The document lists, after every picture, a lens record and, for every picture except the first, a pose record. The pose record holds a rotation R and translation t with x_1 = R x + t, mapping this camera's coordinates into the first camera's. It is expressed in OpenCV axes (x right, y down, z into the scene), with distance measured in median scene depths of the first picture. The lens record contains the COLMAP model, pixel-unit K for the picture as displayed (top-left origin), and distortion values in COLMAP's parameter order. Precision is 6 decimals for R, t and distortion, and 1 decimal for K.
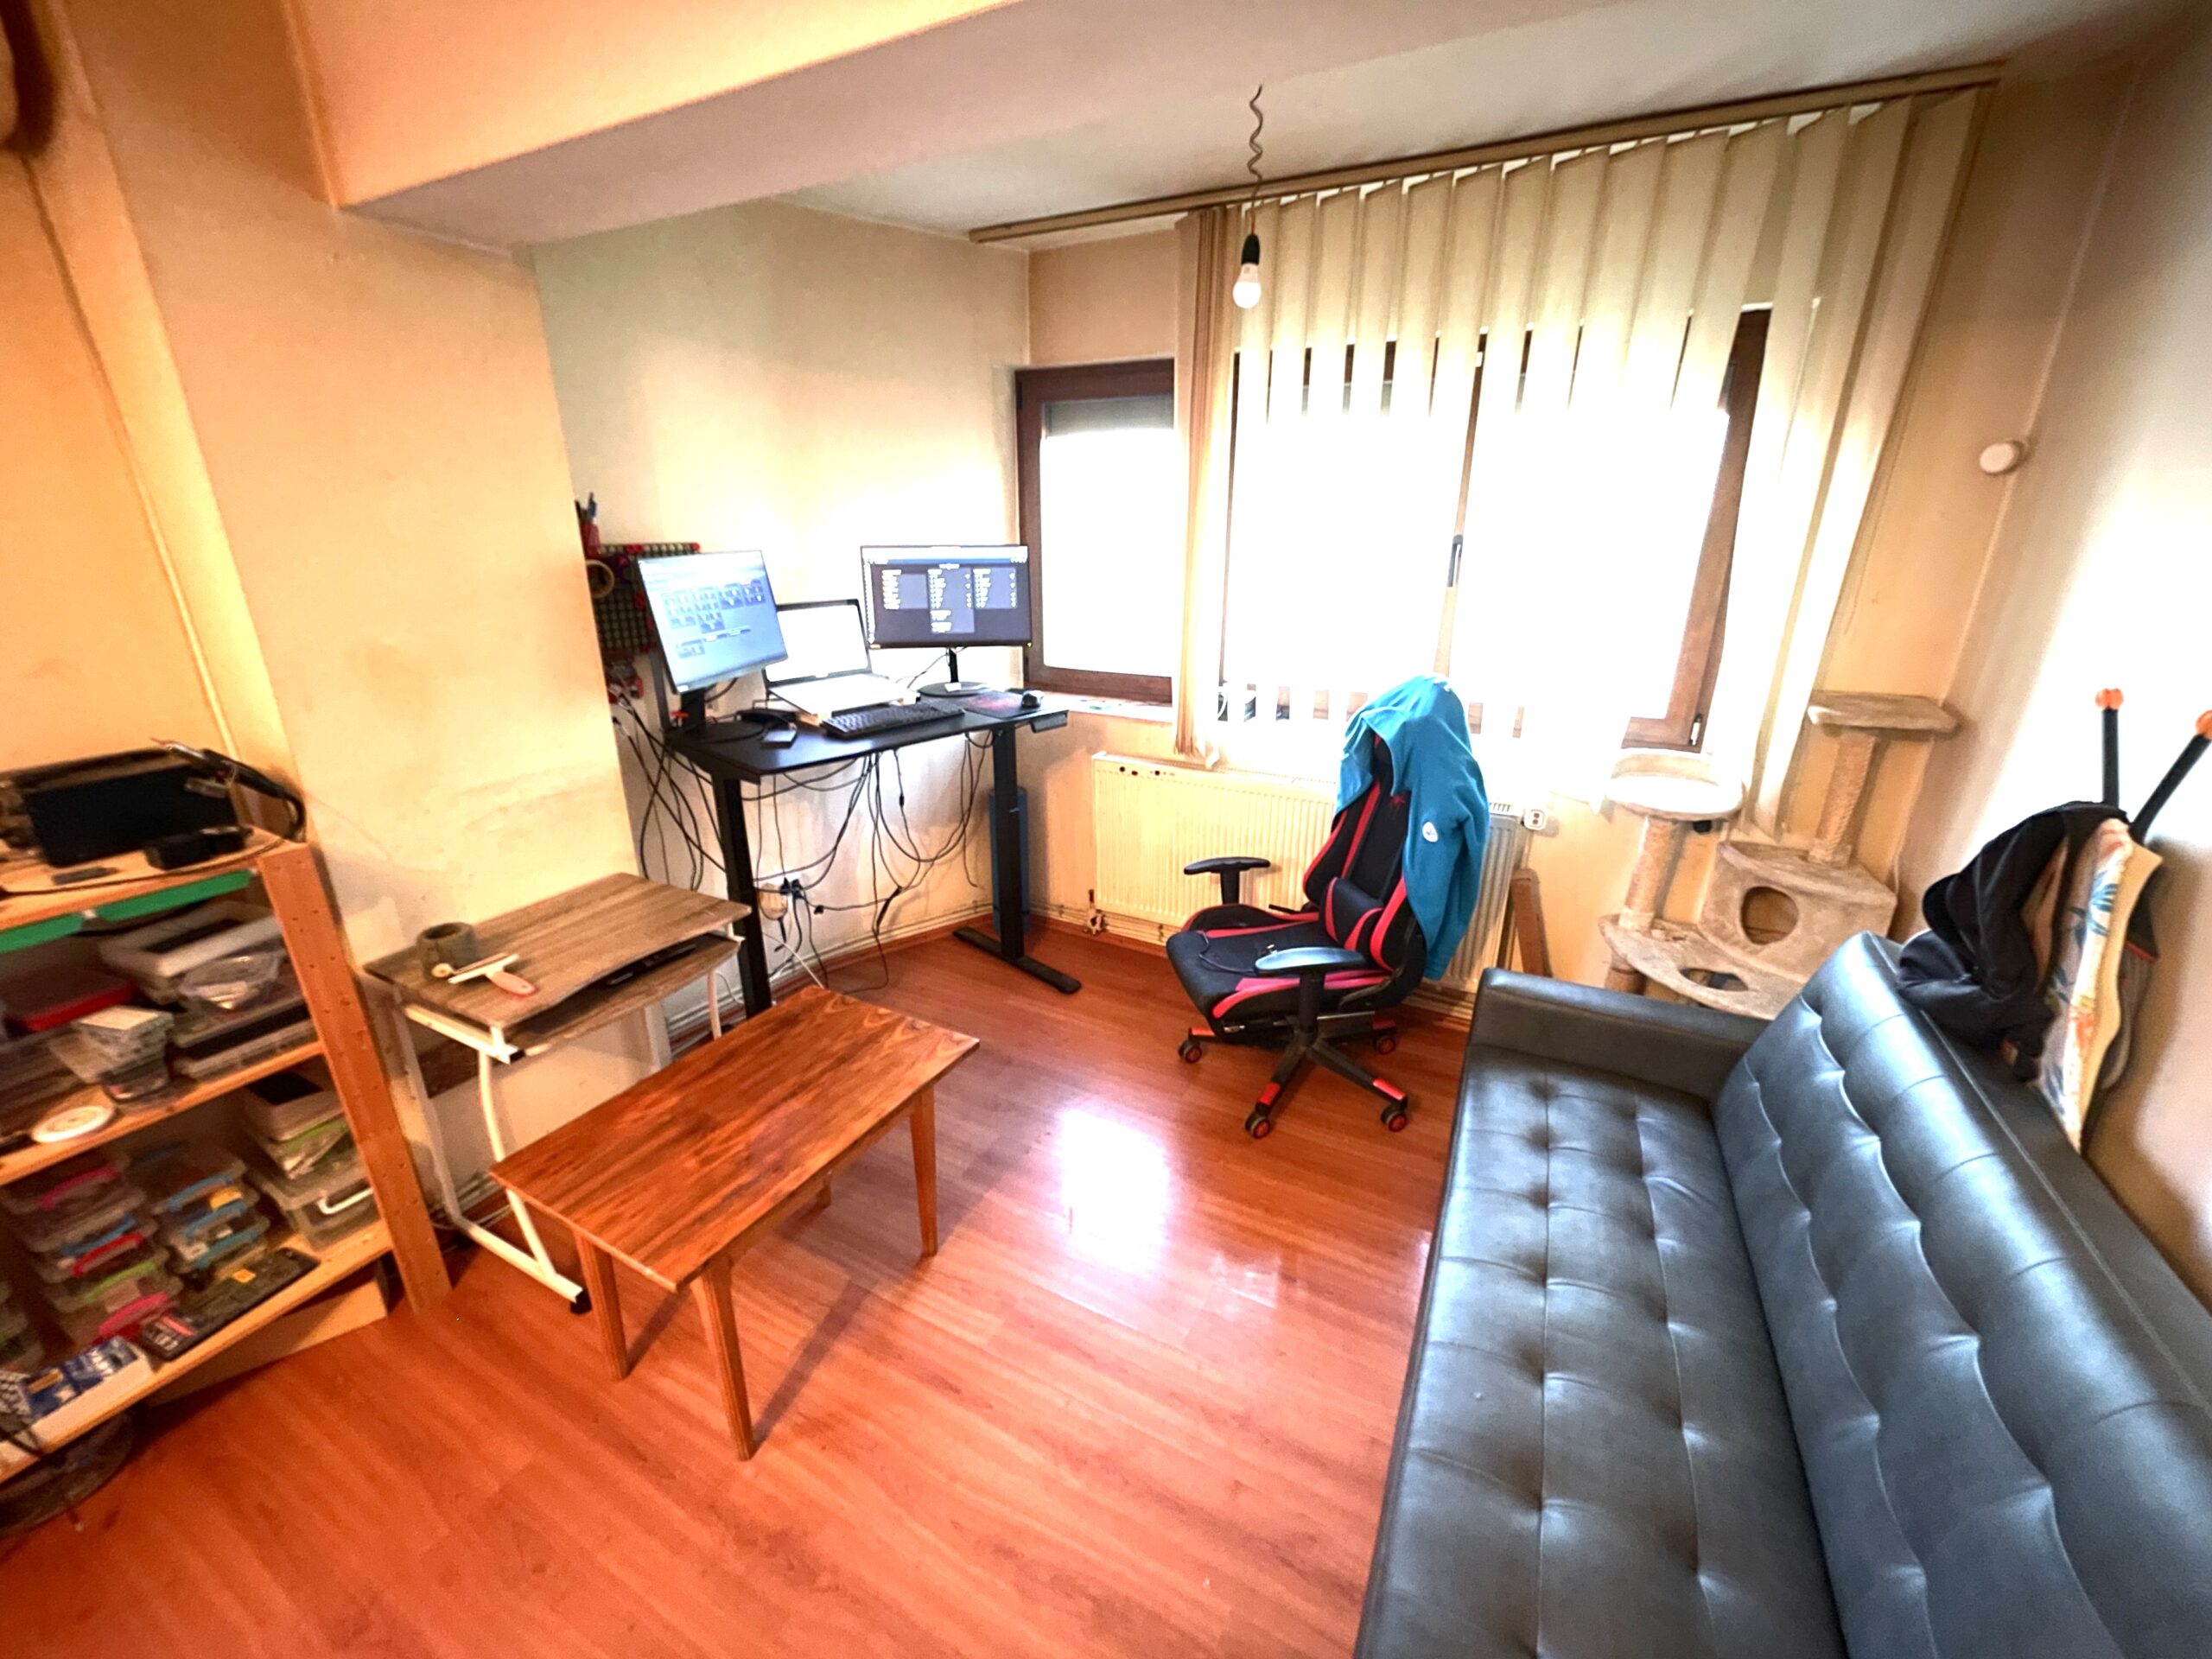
lens RADIAL K [[897.1, 0, 1098.9], [0, 897.1, 833.0], [0, 0, 1]] dist [0.000614, -0.000236]
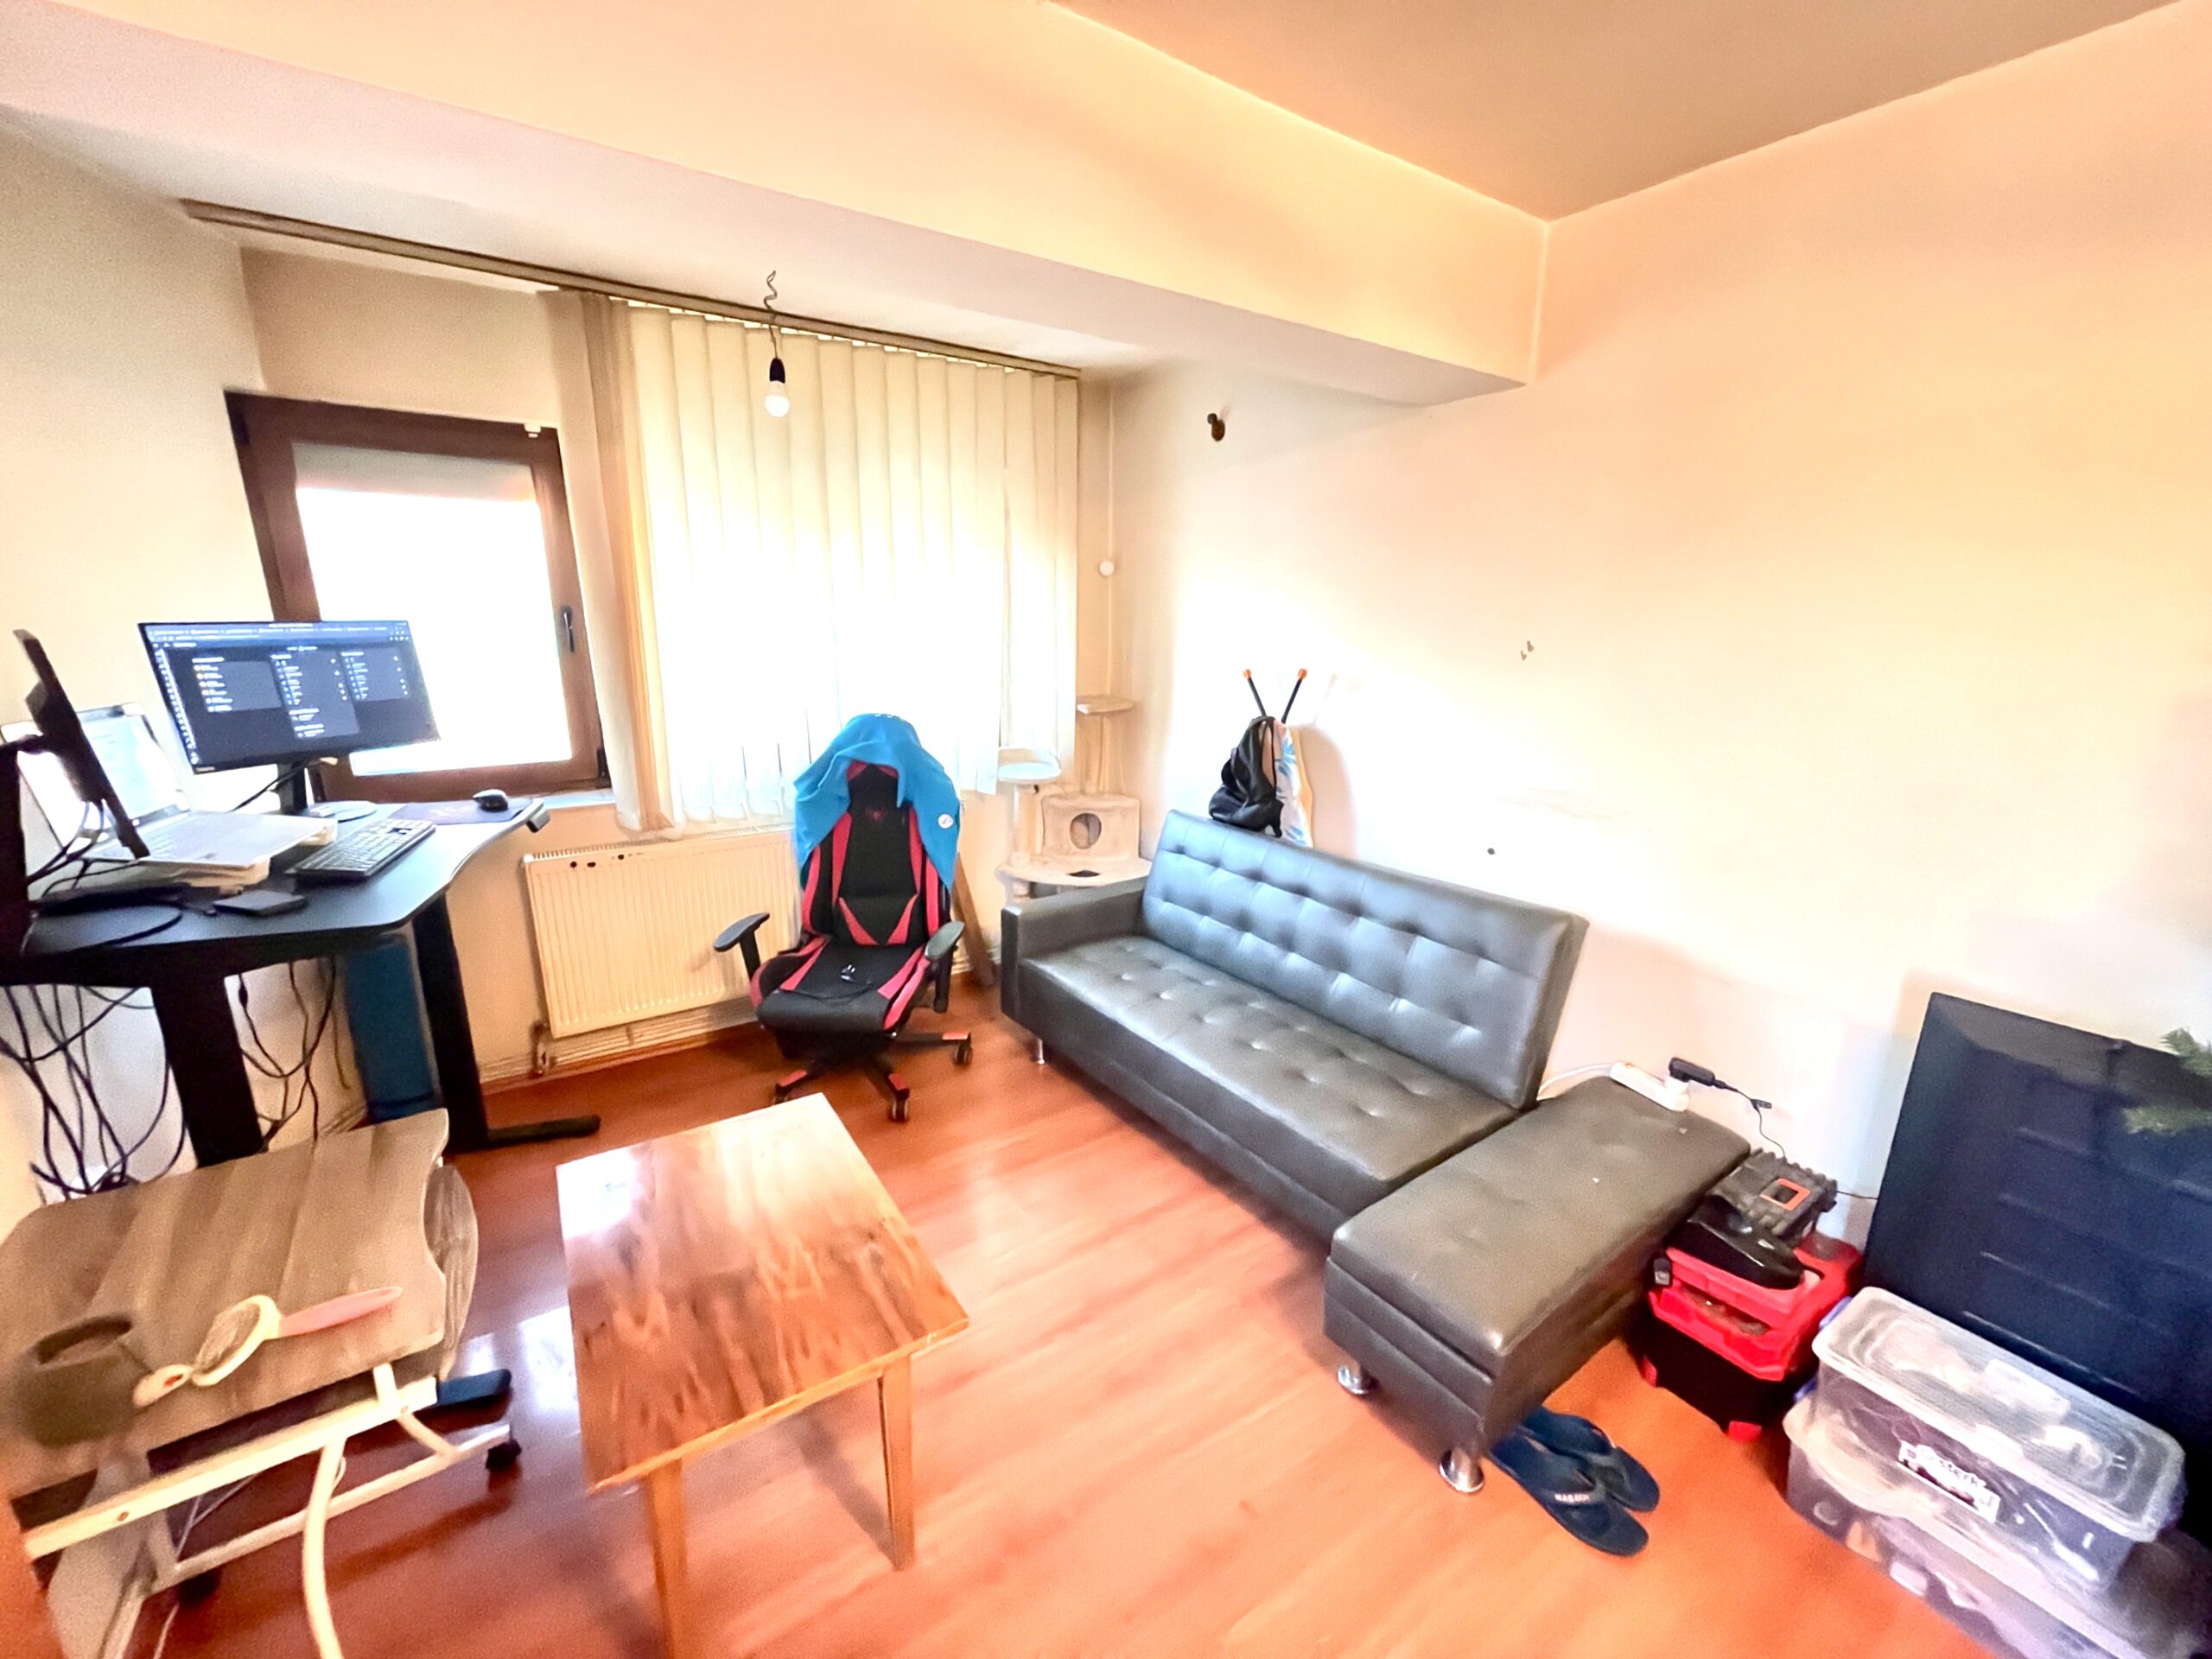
lens RADIAL K [[885.1, 0, 1107.7], [0, 885.1, 839.7], [0, 0, 1]] dist [-0.009080, -0.000257]
pose [[0.449518, -0.219592, 0.865860, -0.548600], [0.287075, 0.953407, 0.092758, -0.027248], [-0.845885, 0.206870, 0.491613, 0.129266]]
